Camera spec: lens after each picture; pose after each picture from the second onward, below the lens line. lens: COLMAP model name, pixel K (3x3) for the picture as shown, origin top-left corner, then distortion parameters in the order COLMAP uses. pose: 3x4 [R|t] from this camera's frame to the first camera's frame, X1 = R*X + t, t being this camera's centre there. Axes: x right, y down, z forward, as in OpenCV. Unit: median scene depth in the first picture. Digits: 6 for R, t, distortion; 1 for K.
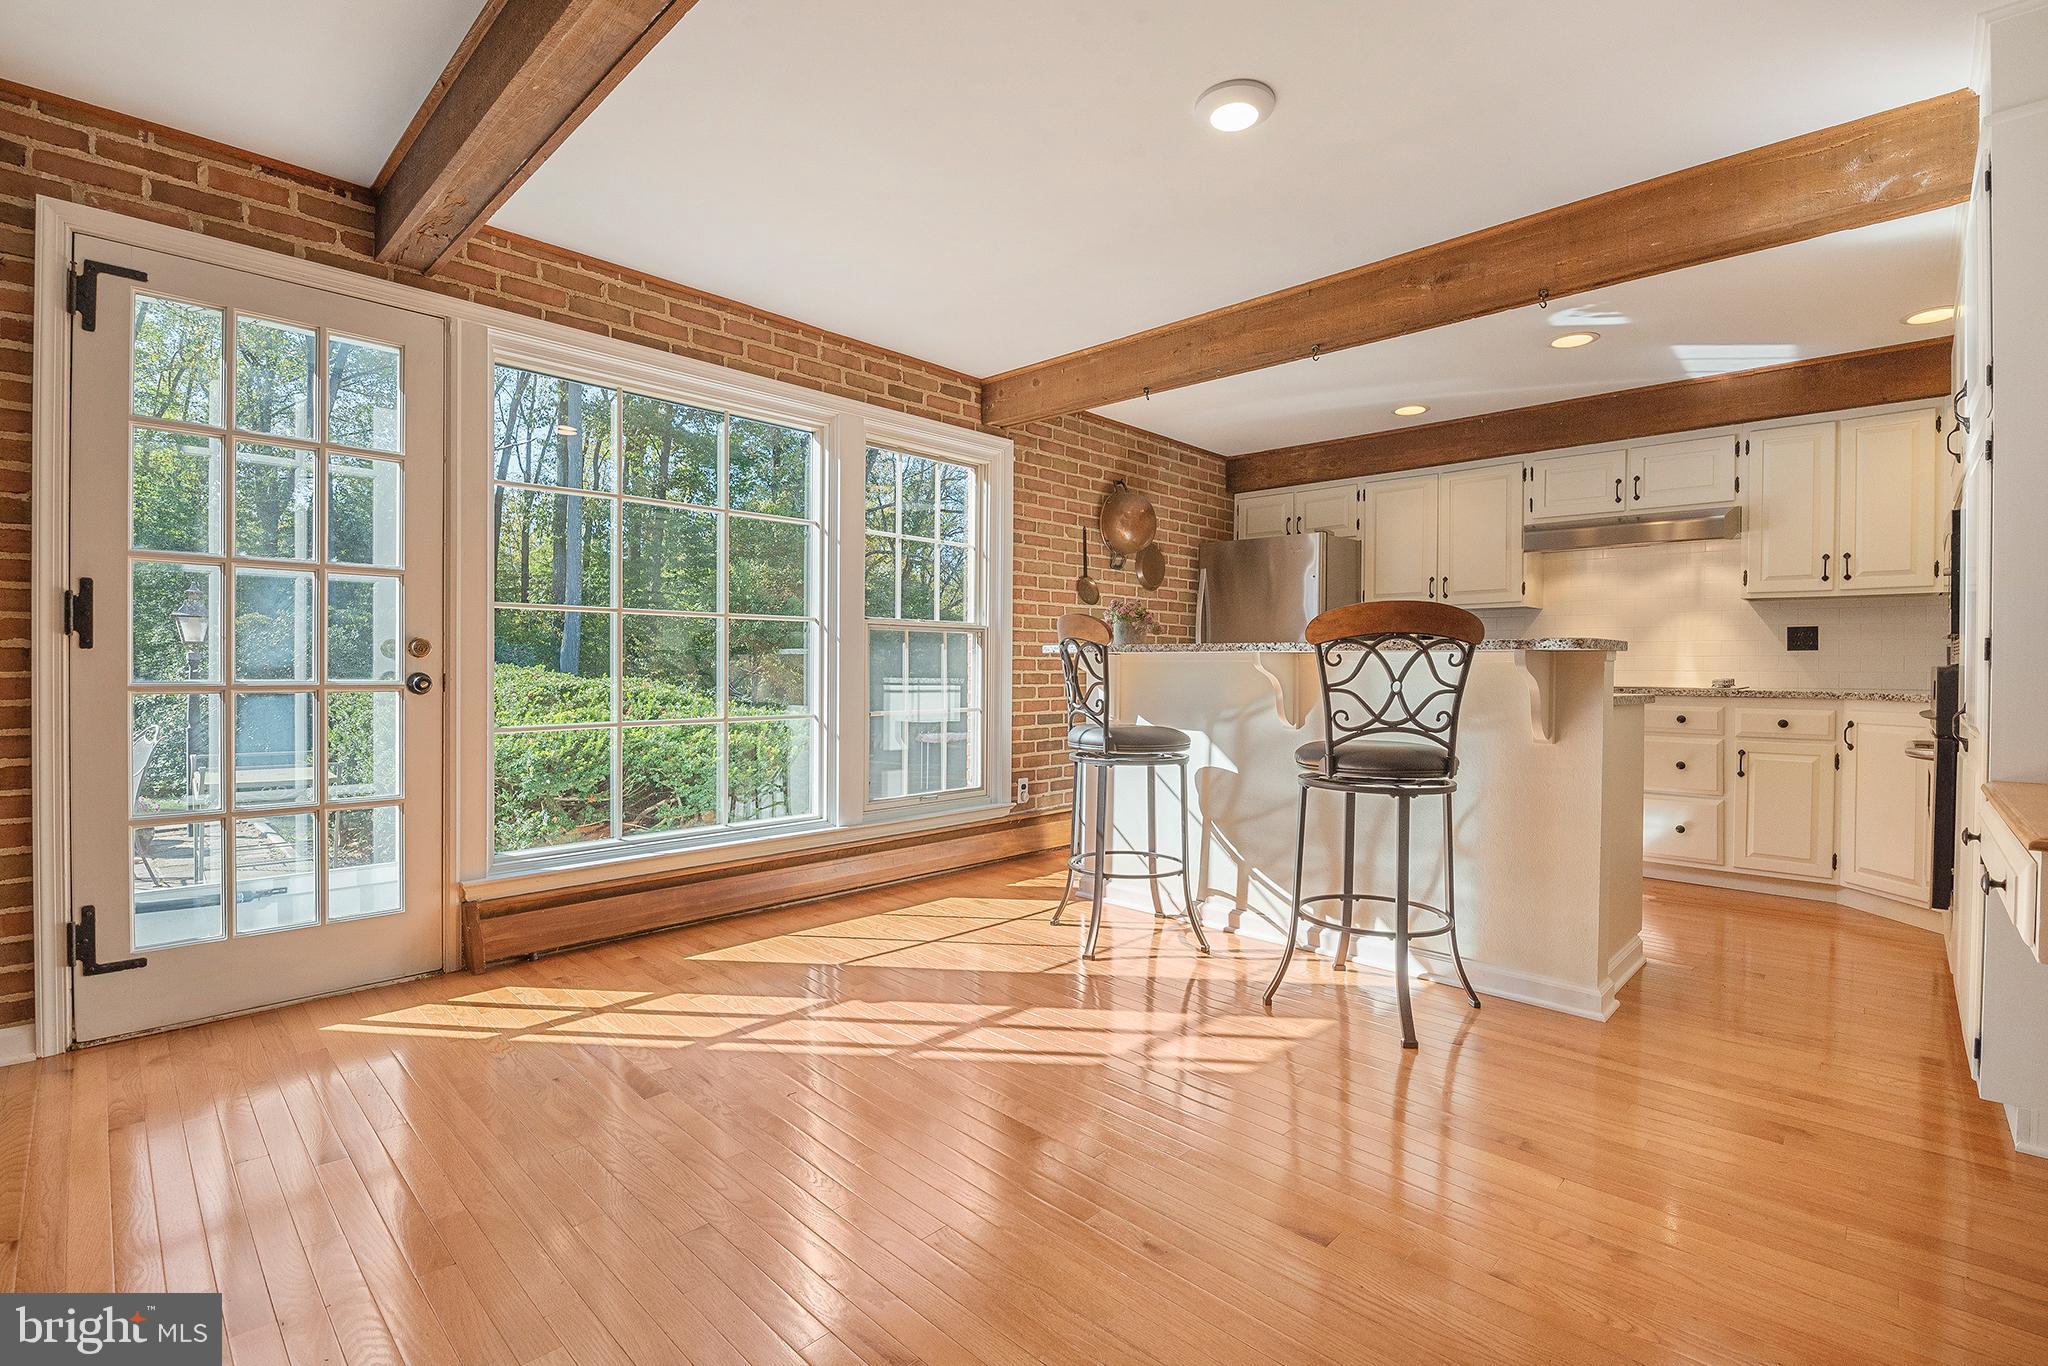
lens RADIAL K [[903.0, 0, 1025.3], [0, 903.0, 676.0], [0, 0, 1]] dist [-0.013745, -0.001304]
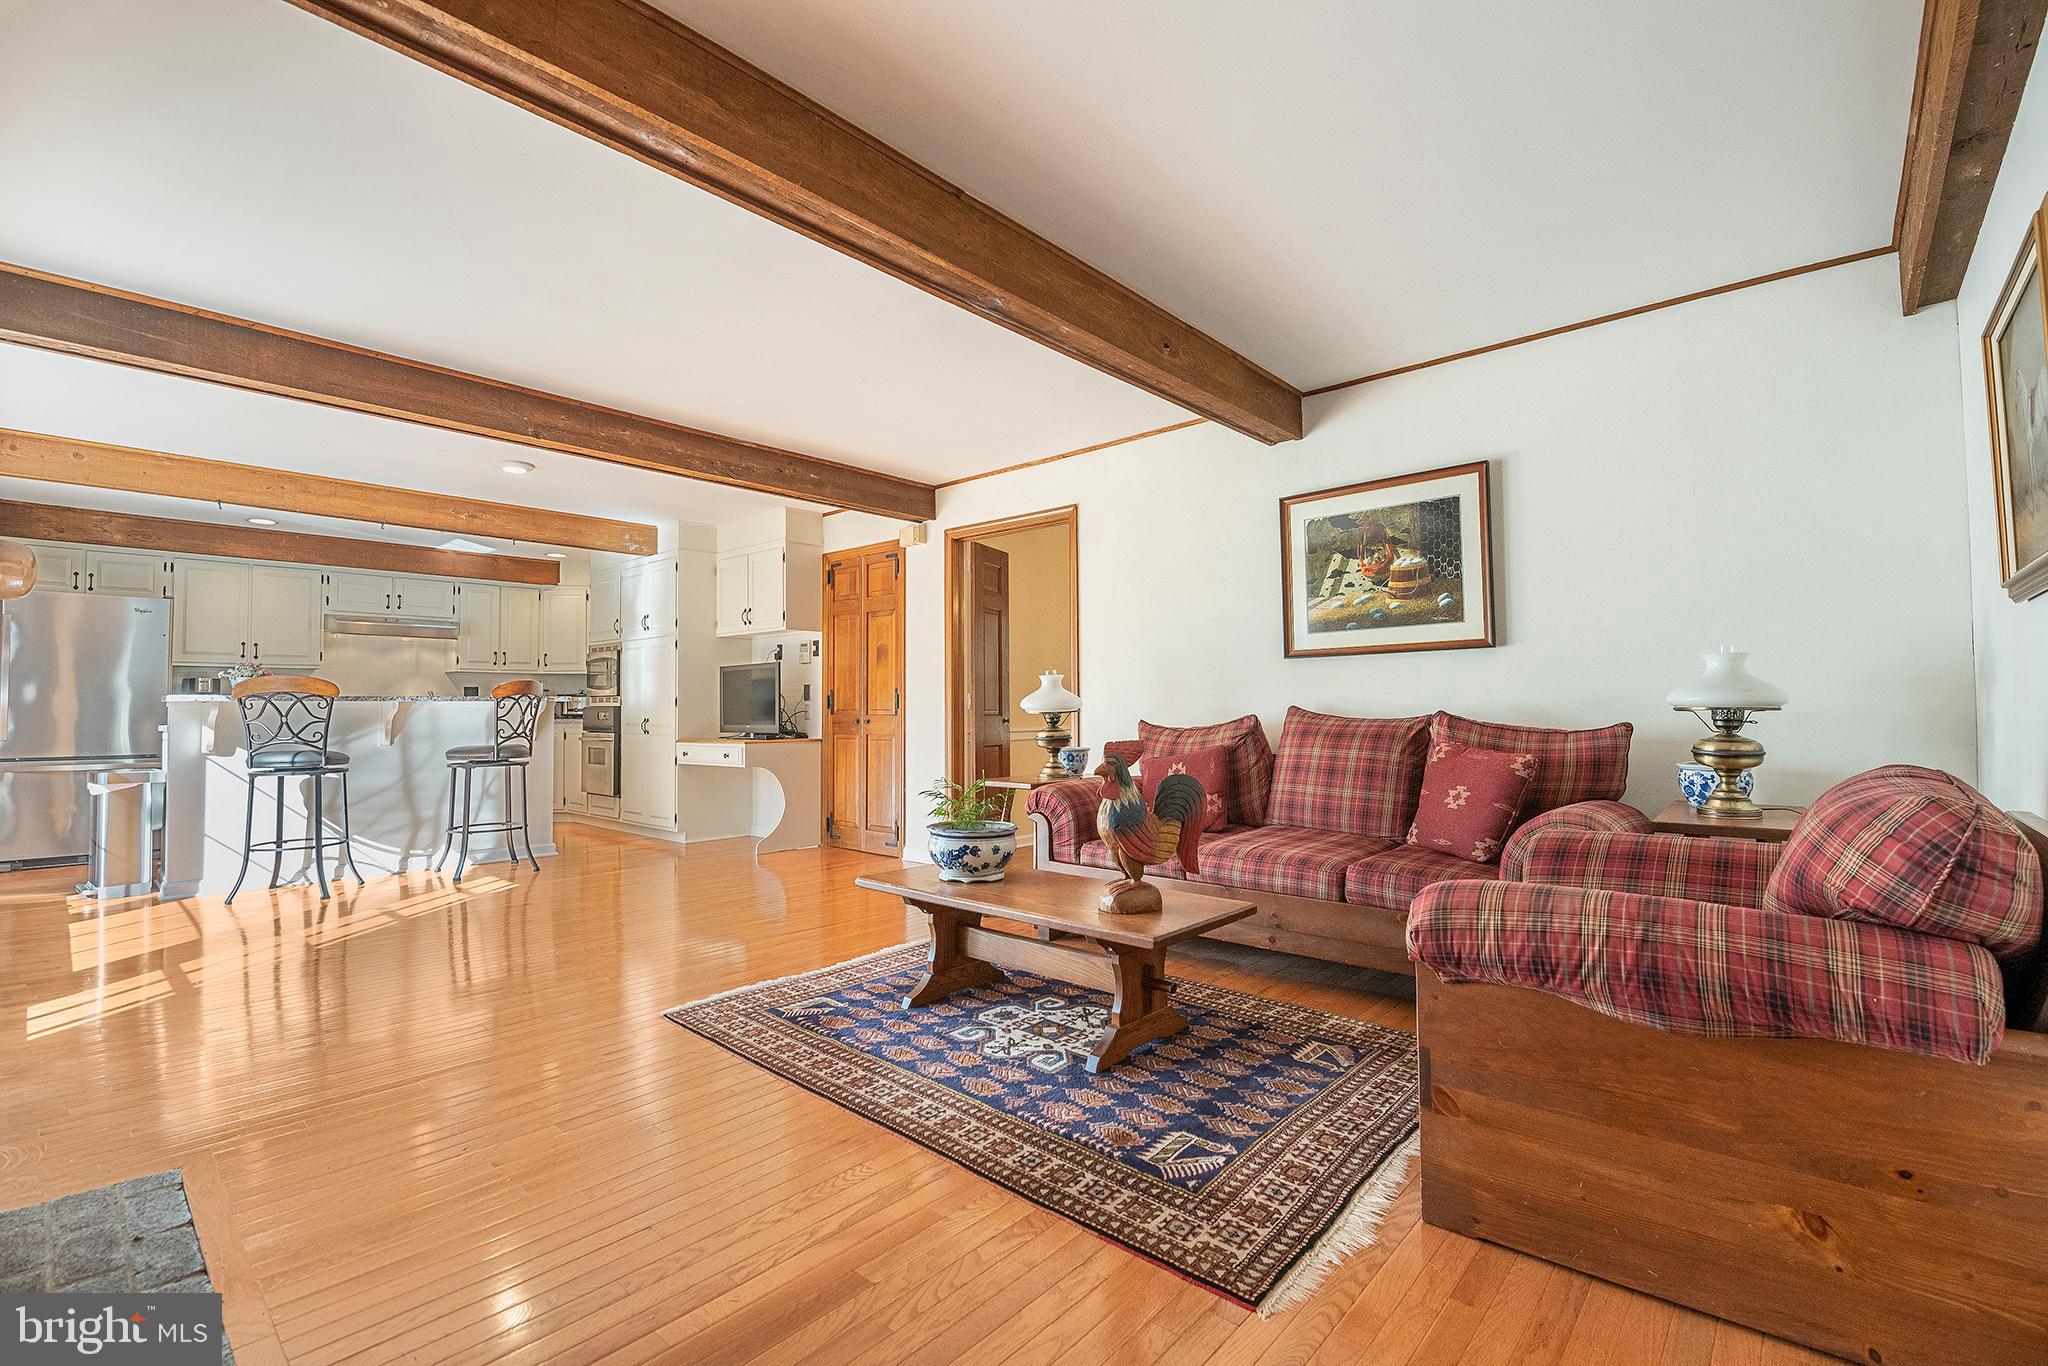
lens RADIAL K [[903.0, 0, 1025.3], [0, 903.0, 679.1], [0, 0, 1]] dist [-0.013745, -0.001304]
pose [[-0.023166, 0.029403, 0.999299, -1.074891], [0.018311, 0.999412, -0.028982, 0.002137], [-0.999564, 0.017627, -0.023691, -0.123937]]
